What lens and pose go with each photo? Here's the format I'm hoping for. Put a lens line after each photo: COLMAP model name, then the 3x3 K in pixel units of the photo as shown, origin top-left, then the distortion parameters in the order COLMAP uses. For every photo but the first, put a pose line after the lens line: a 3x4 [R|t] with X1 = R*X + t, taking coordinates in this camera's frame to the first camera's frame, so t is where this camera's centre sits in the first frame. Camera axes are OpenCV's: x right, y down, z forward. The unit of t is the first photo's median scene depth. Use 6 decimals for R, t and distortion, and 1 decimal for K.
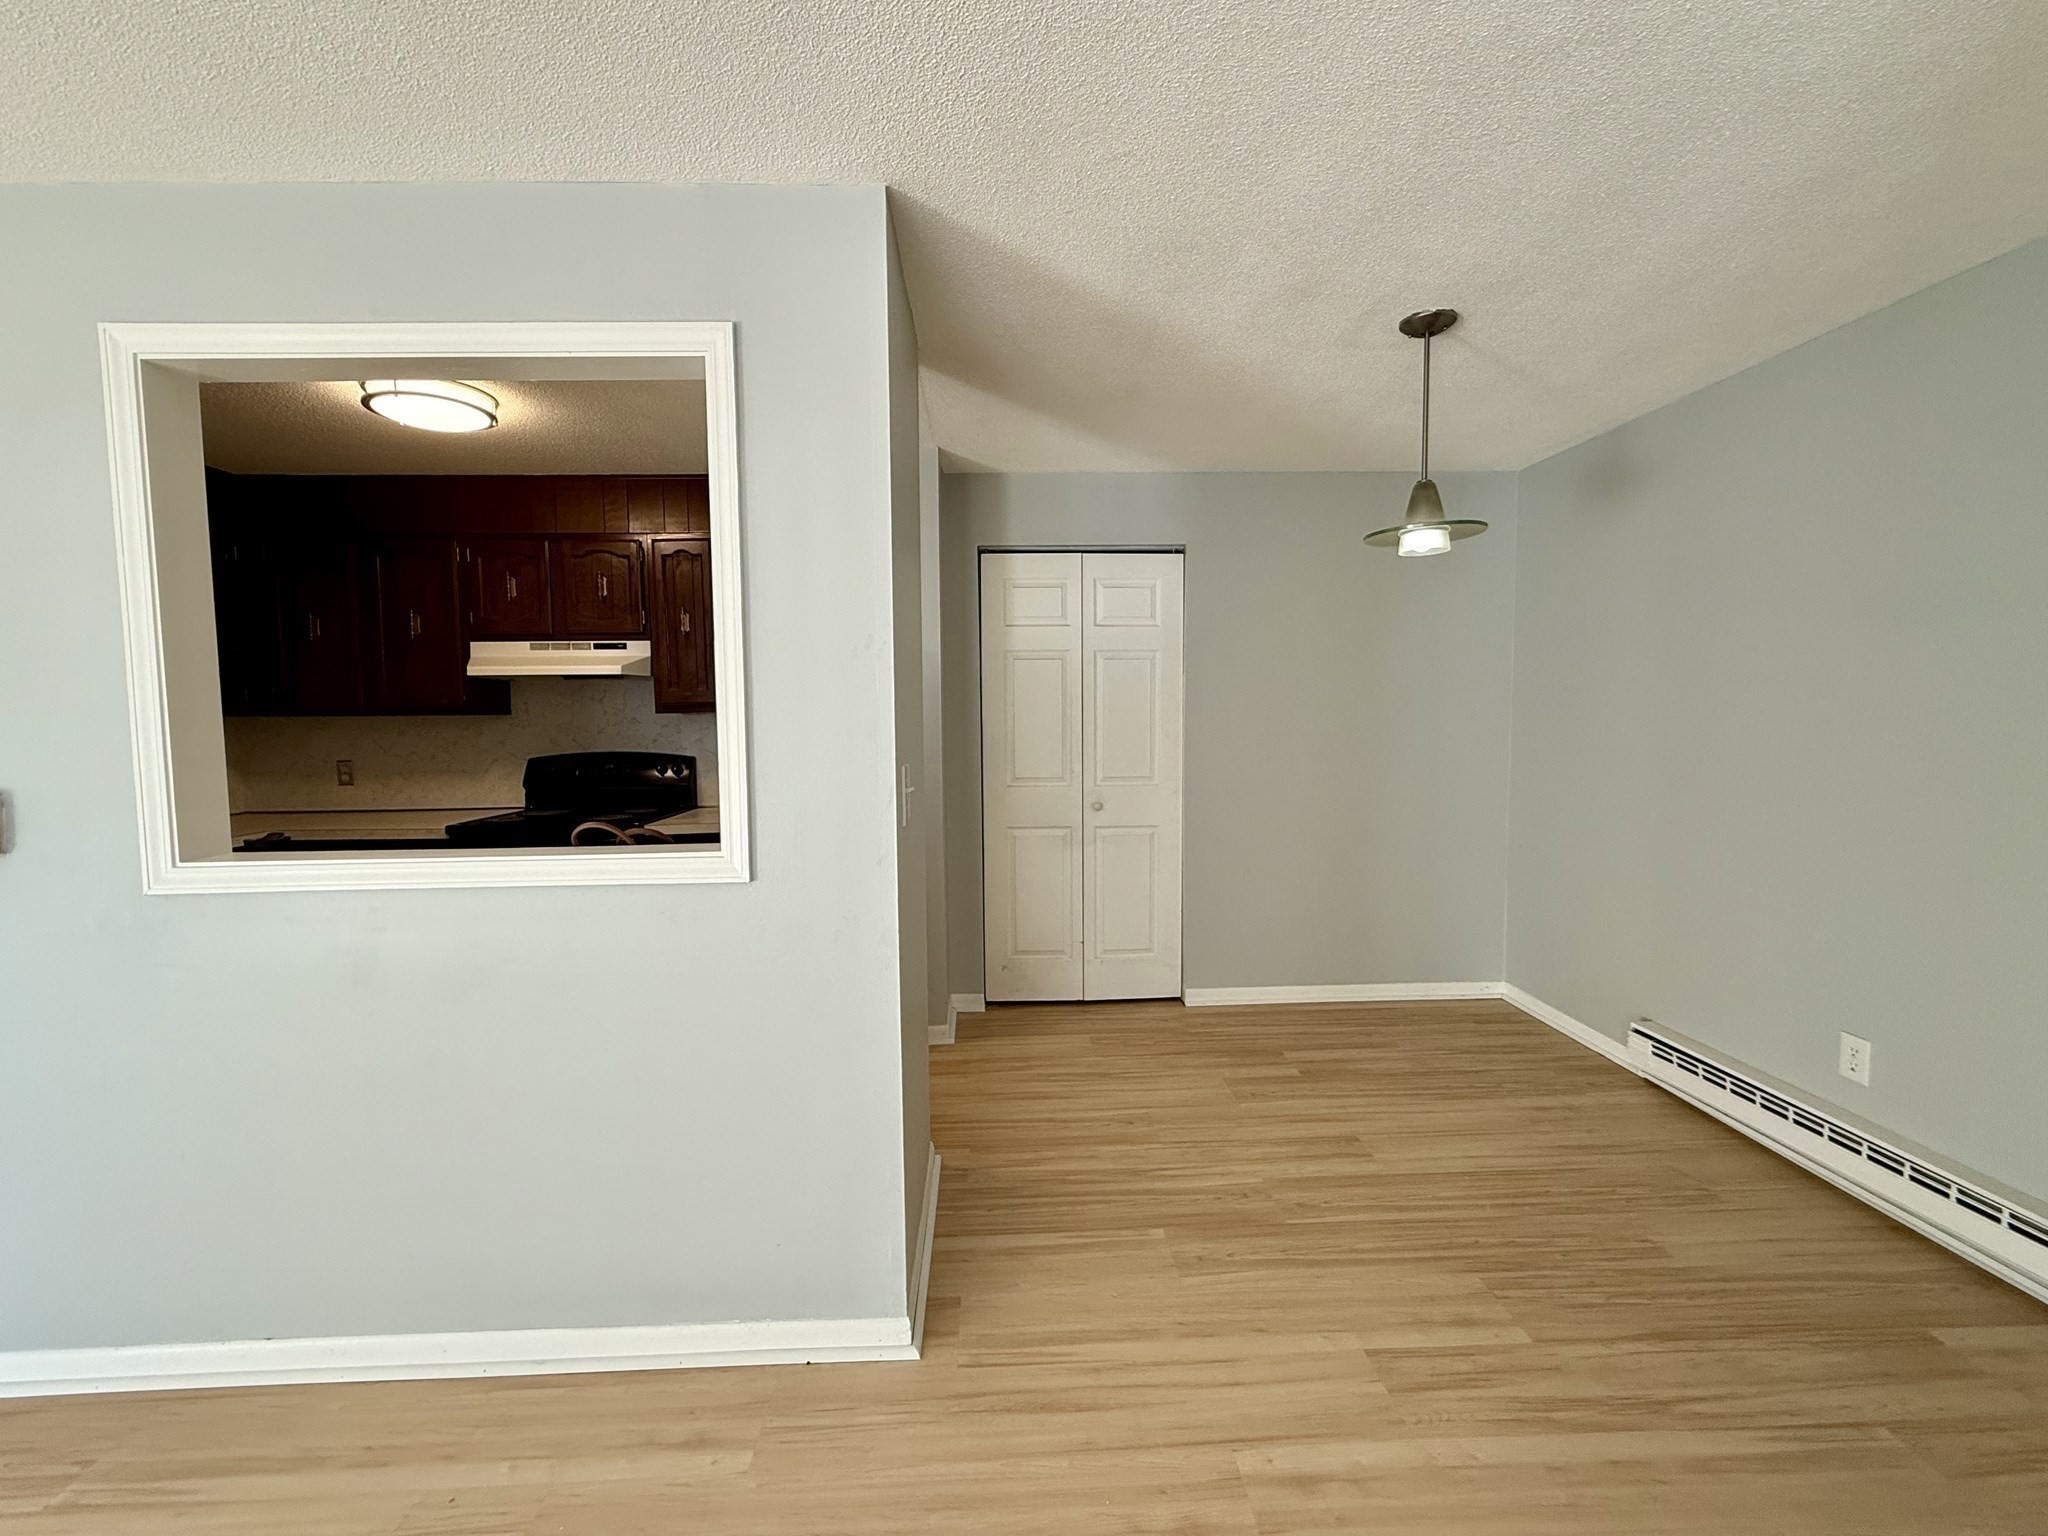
lens RADIAL K [[848.5, 0, 1024.0], [0, 848.5, 768.0], [0, 0, 1]] dist [-0.002151, 0.000061]
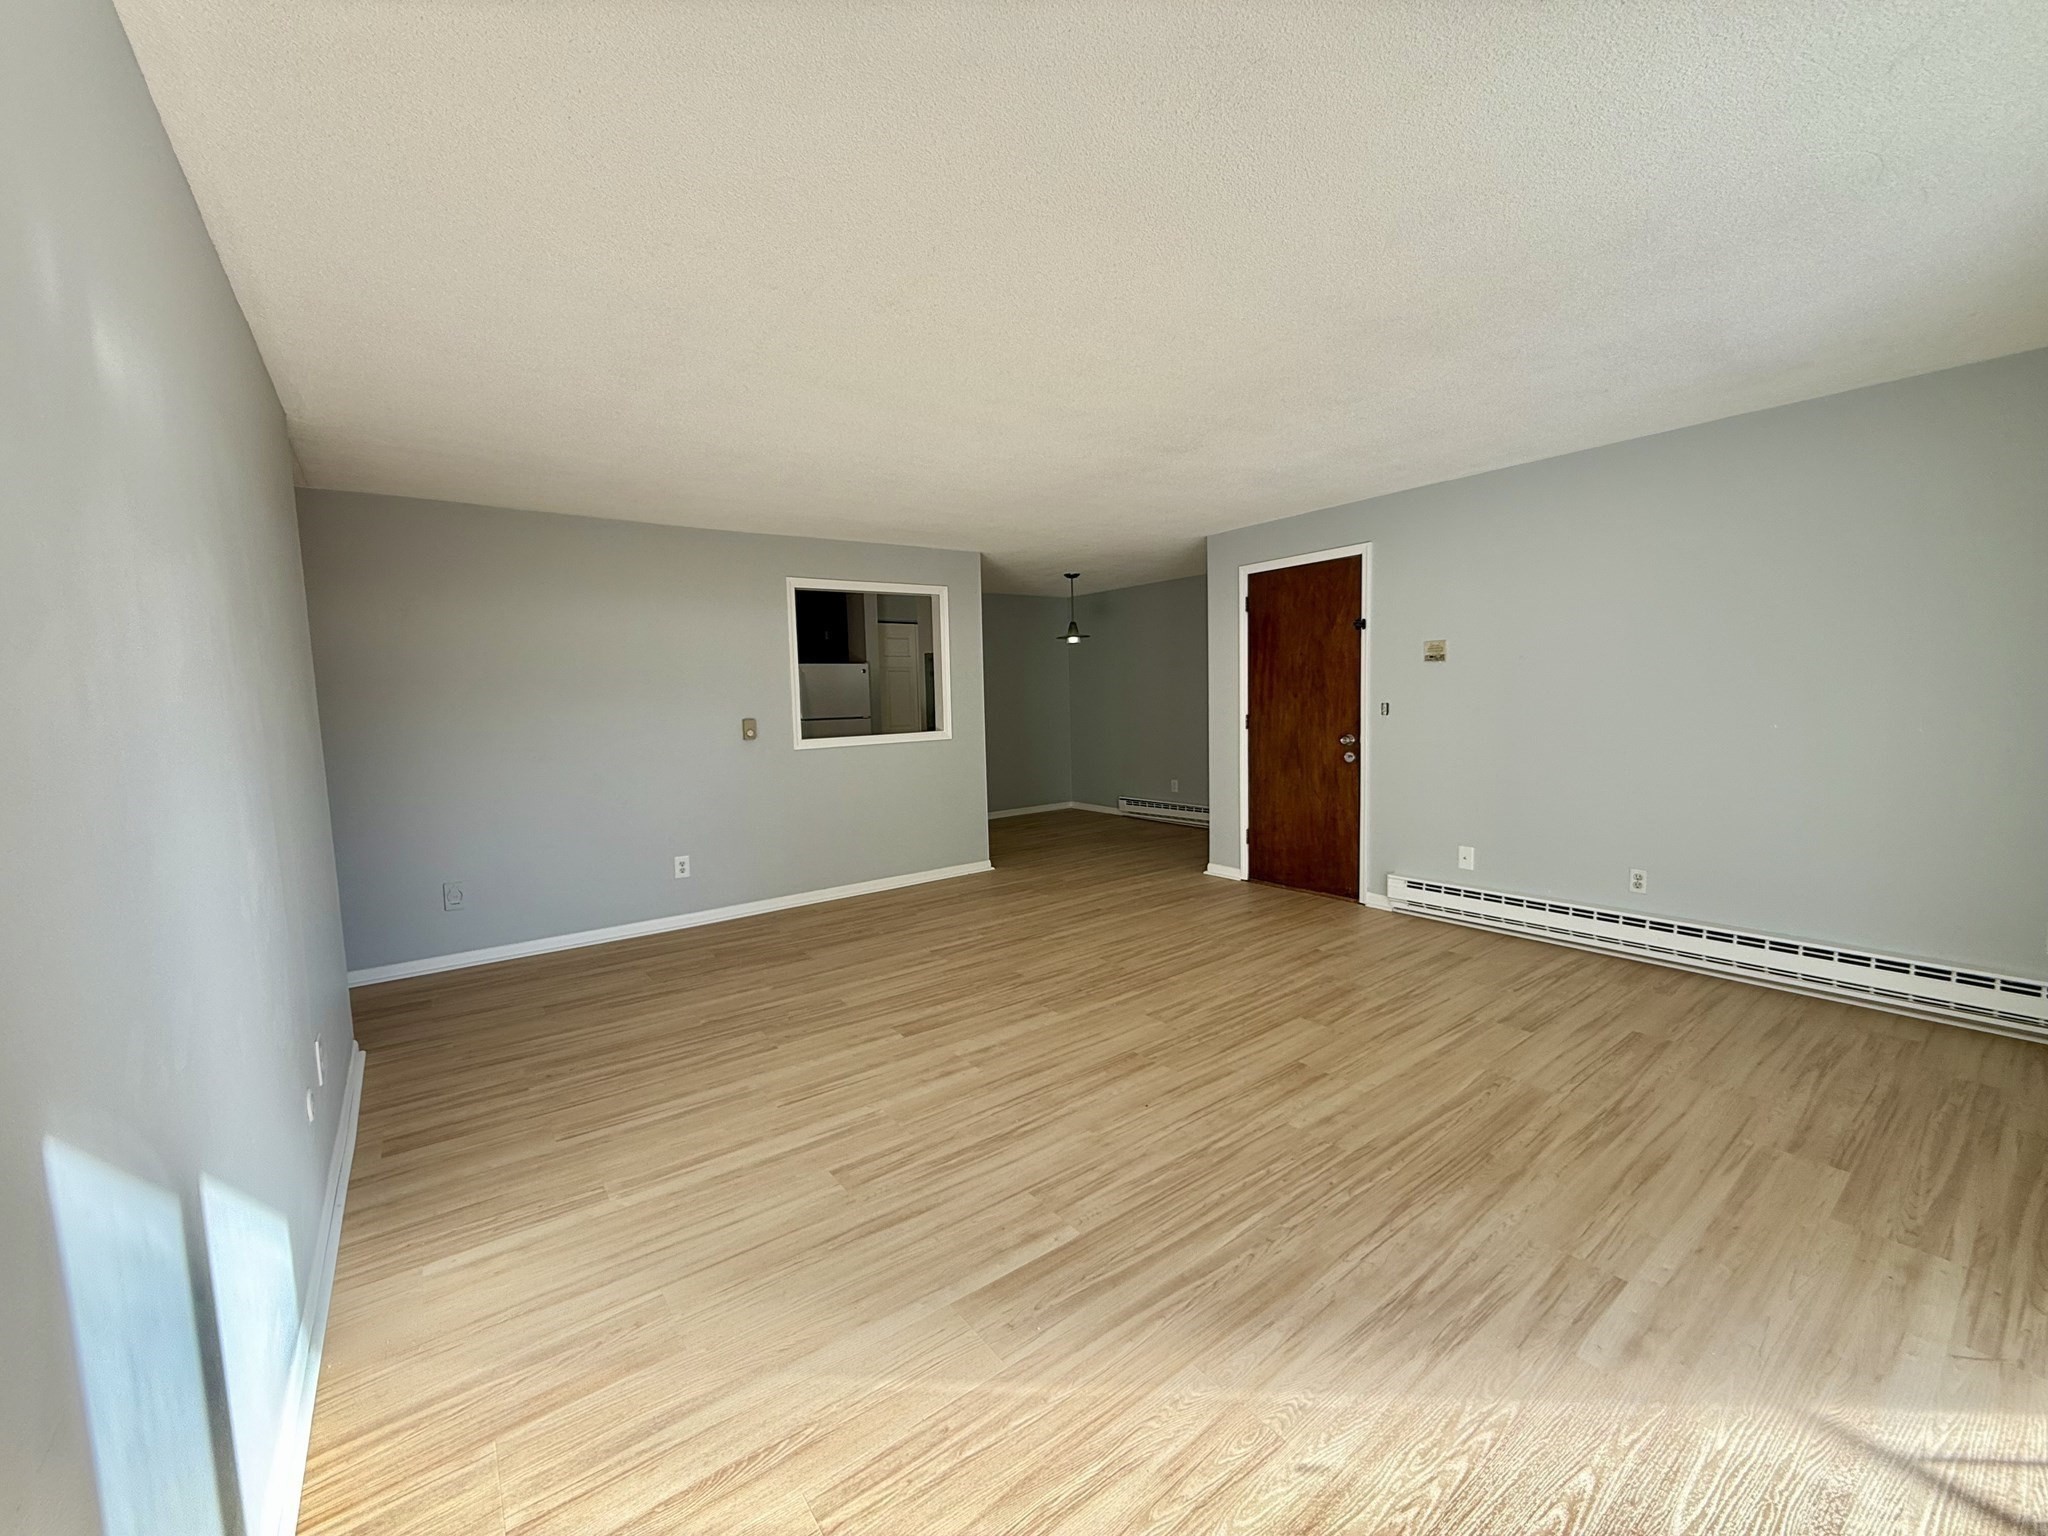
lens RADIAL K [[848.5, 0, 1024.0], [0, 848.5, 768.0], [0, 0, 1]] dist [-0.002151, 0.000061]
pose [[0.818147, -0.065619, 0.571252, -1.309952], [0.060240, 0.997782, 0.028338, 0.107408], [-0.571844, 0.011227, 0.820285, -1.305796]]
